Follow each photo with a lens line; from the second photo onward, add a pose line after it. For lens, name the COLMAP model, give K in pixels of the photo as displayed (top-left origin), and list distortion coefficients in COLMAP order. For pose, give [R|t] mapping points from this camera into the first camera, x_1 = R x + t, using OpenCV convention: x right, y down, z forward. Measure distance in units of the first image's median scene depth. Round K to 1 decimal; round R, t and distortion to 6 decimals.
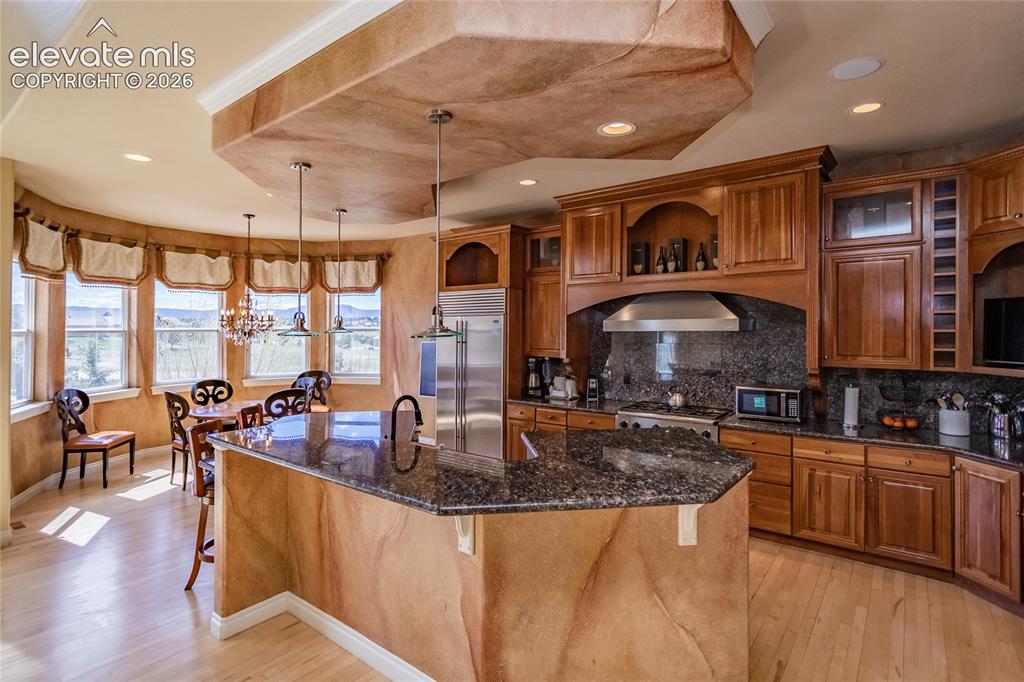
lens RADIAL K [[509.1, 0, 503.3], [0, 509.1, 321.5], [0, 0, 1]] dist [0.000161, 0.000138]
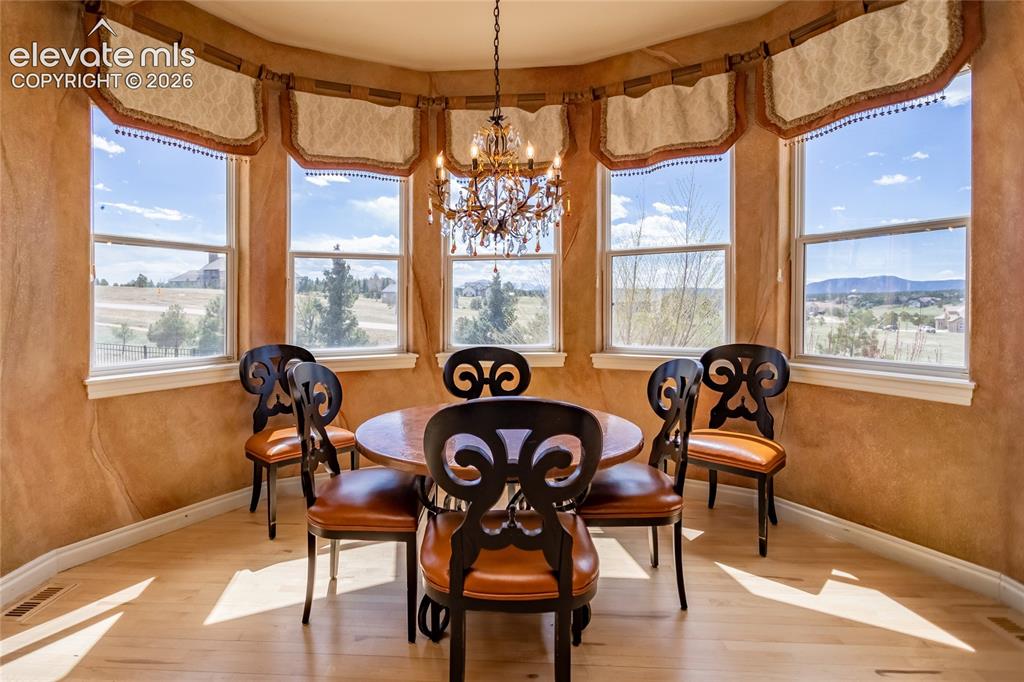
lens RADIAL K [[482.0, 0, 510.4], [0, 482.0, 312.9], [0, 0, 1]] dist [0.000865, -0.000071]
pose [[0.564627, -0.001765, -0.825344, -0.173357], [0.014748, 0.999860, 0.007951, 0.070226], [0.825214, -0.016661, 0.564574, 0.669852]]
